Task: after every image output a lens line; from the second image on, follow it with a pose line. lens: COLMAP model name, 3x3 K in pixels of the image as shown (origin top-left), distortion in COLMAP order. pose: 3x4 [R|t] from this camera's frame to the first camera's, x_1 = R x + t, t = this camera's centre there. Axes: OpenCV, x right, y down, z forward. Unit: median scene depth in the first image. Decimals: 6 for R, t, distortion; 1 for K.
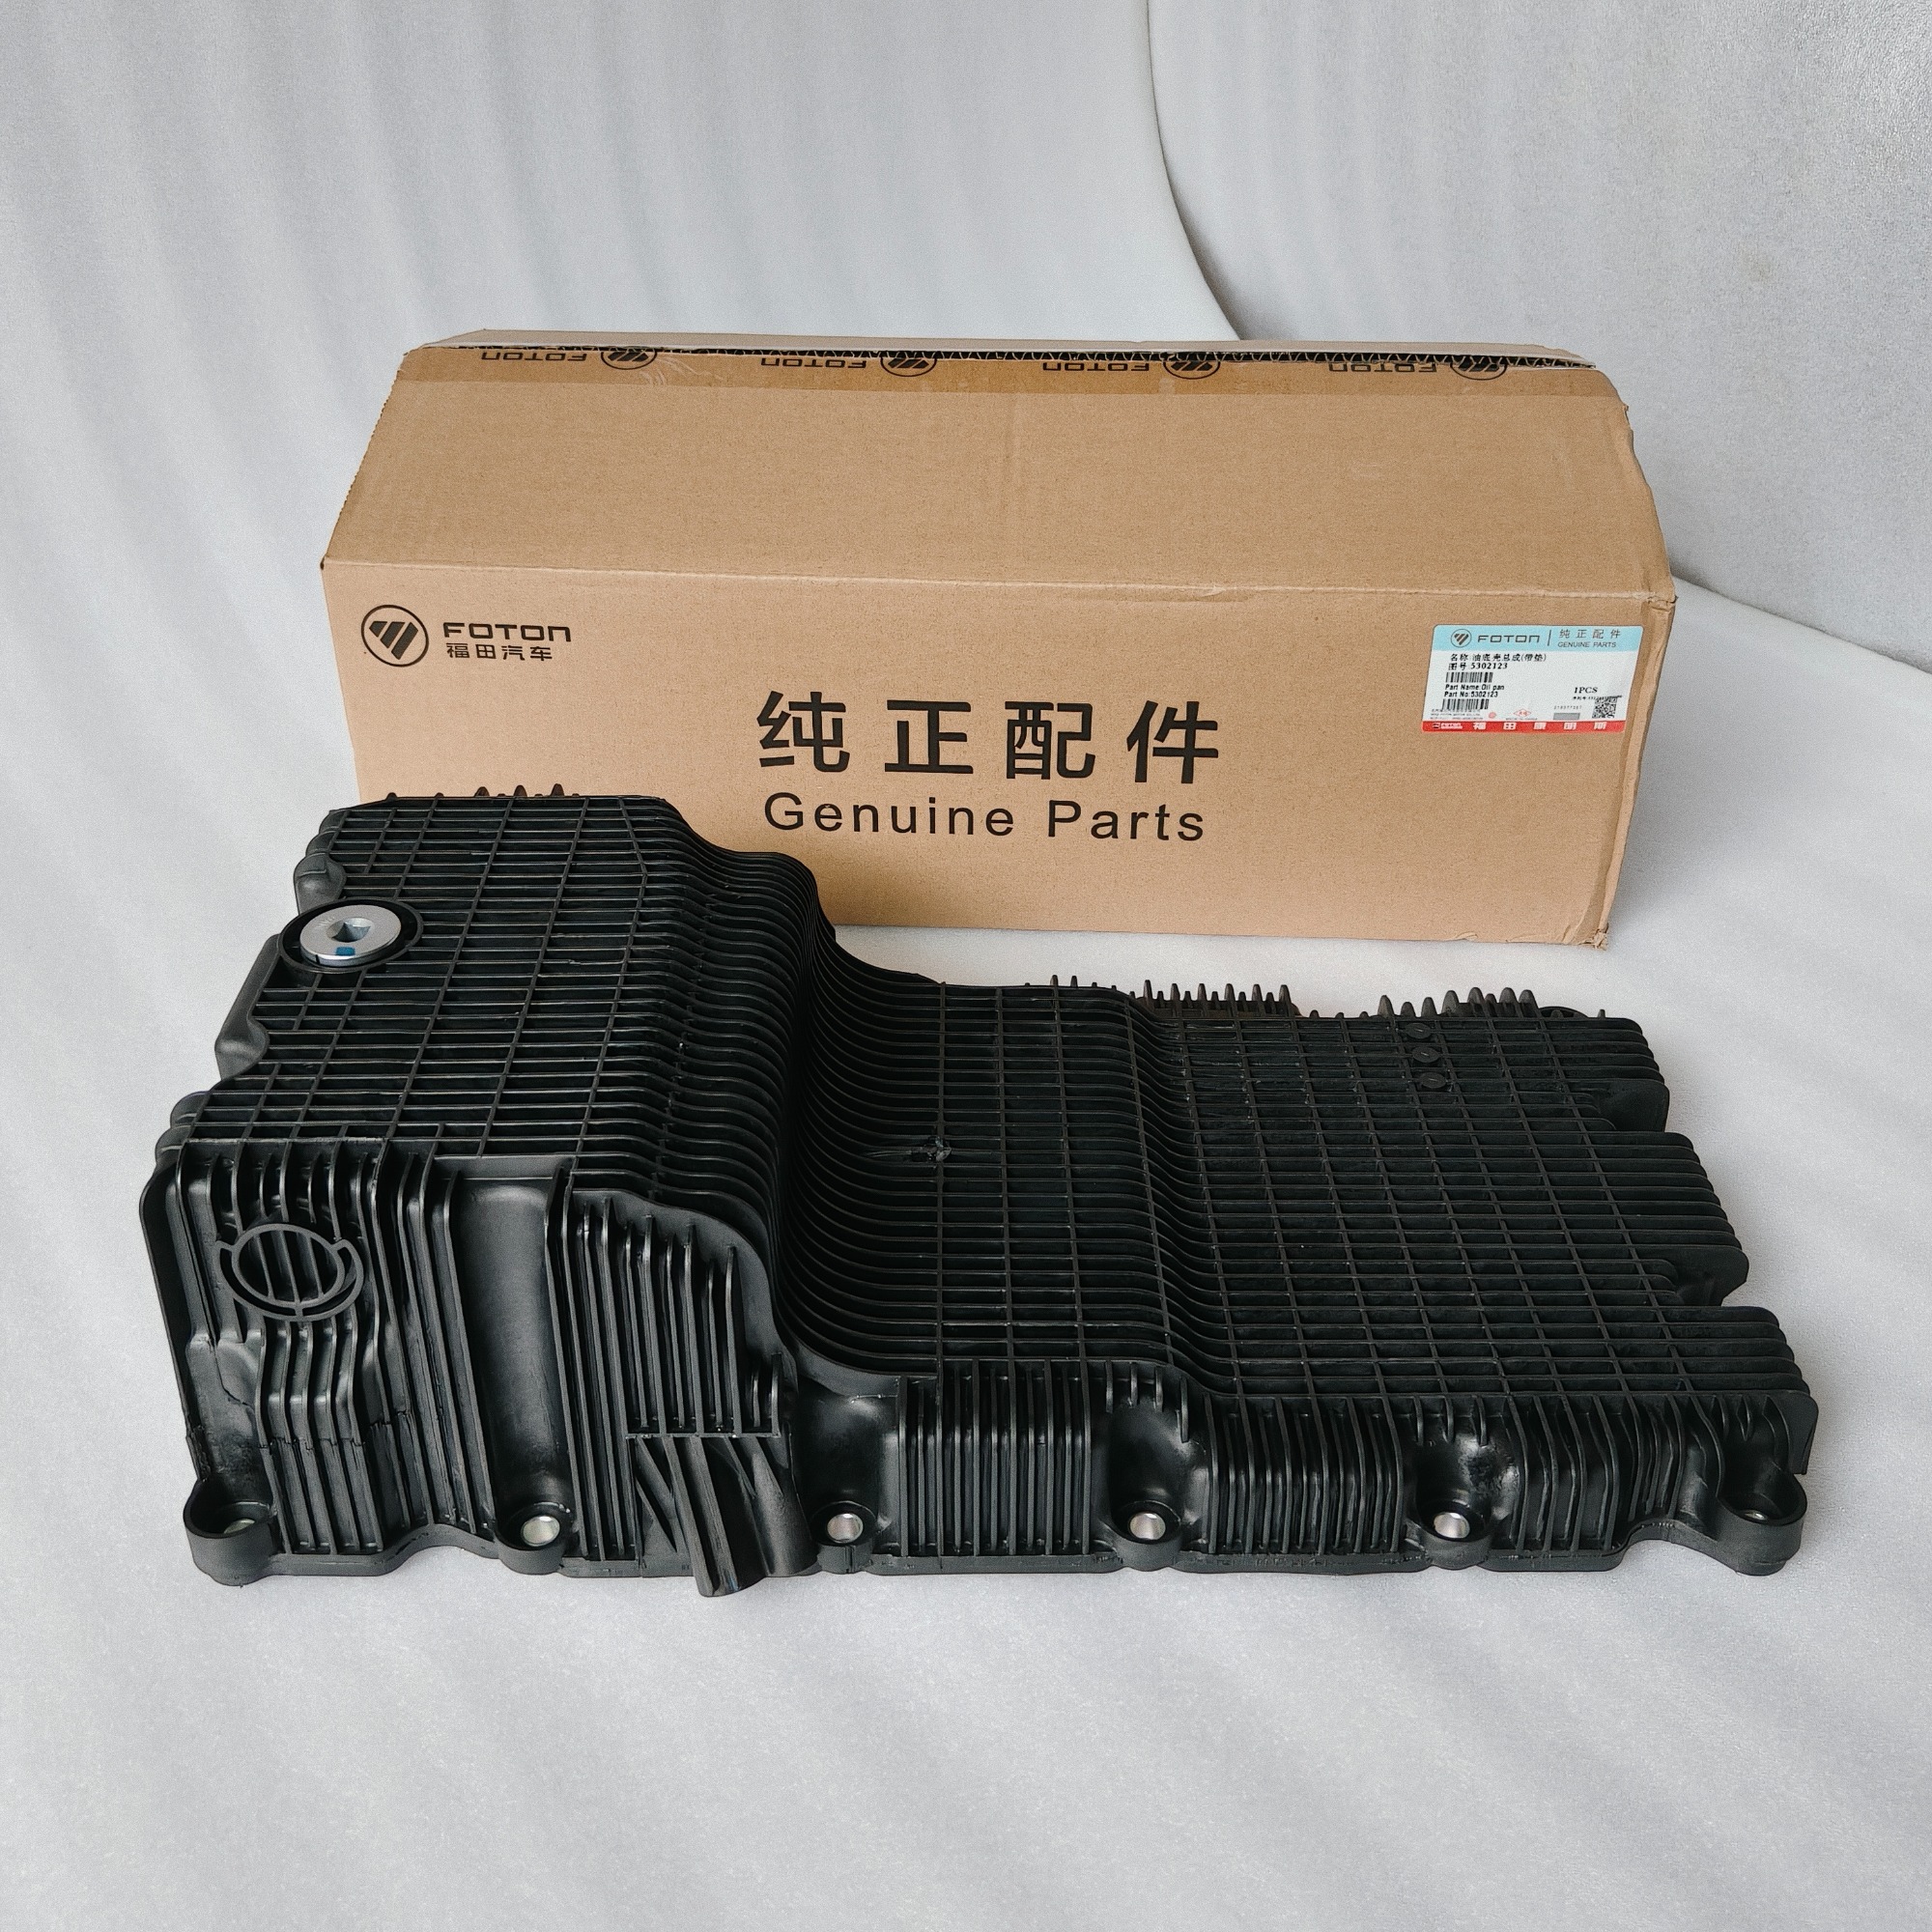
lens RADIAL K [[2371.7, 0, 973.4], [0, 2371.7, 1001.3], [0, 0, 1]] dist [0.082988, -0.719655]
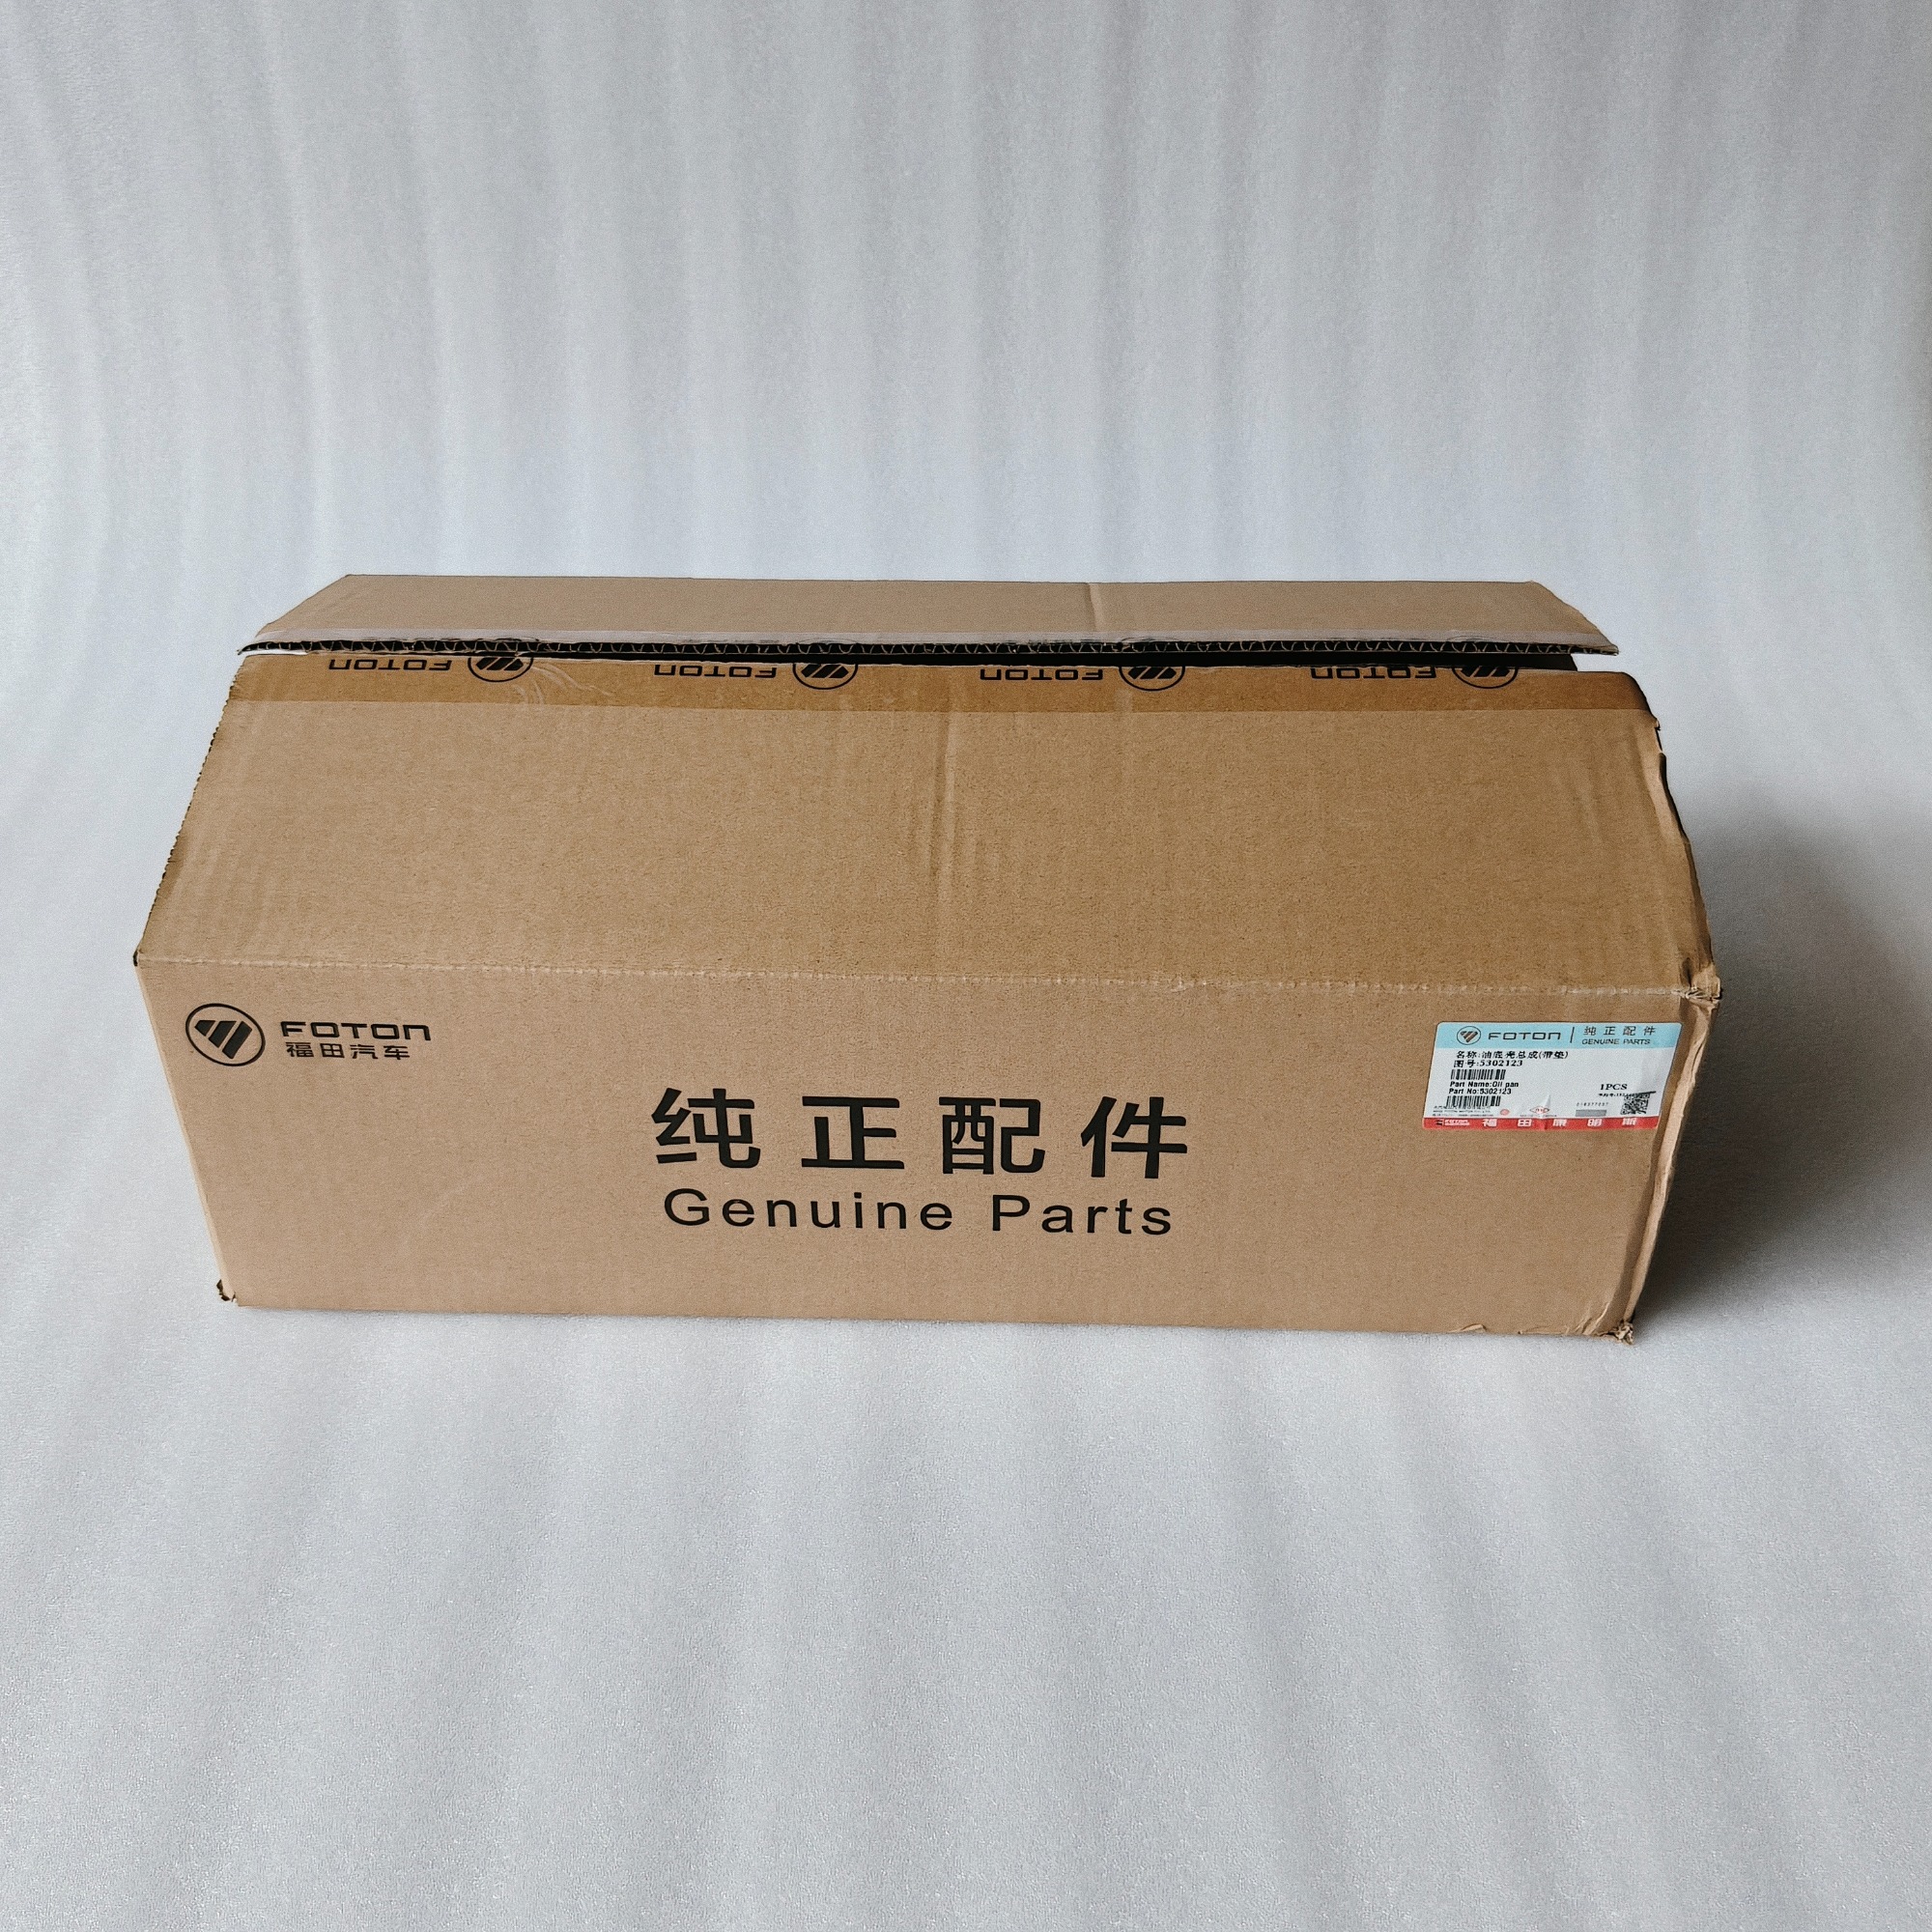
lens RADIAL K [[2371.7, 0, 973.4], [0, 2371.7, 1001.3], [0, 0, 1]] dist [0.082988, -0.719655]
pose [[0.999867, -0.013206, 0.009522, 0.017900], [0.012862, 0.999292, 0.035343, -0.189537], [-0.009982, -0.035216, 0.999330, 0.140258]]
